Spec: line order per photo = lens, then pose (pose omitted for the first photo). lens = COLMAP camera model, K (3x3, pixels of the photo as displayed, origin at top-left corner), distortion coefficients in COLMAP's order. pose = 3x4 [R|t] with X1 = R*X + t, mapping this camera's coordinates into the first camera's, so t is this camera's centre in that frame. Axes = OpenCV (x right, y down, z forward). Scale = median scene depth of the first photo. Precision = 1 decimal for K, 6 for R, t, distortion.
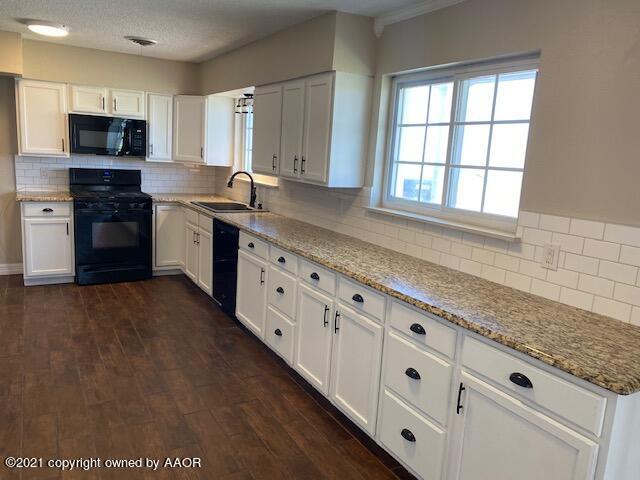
lens RADIAL K [[491.7, 0, 321.1], [0, 491.7, 238.1], [0, 0, 1]] dist [0.004996, 0.003221]
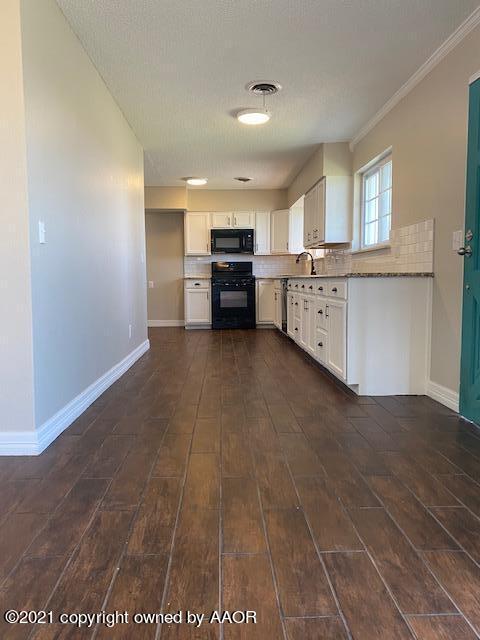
lens RADIAL K [[491.7, 0, 239.4], [0, 491.7, 320.9], [0, 0, 1]] dist [0.004996, 0.003221]
pose [[0.885132, -0.031192, -0.464294, 0.346542], [-0.017755, 0.994761, -0.100678, 0.227098], [0.465002, 0.097357, 0.879940, -0.405975]]
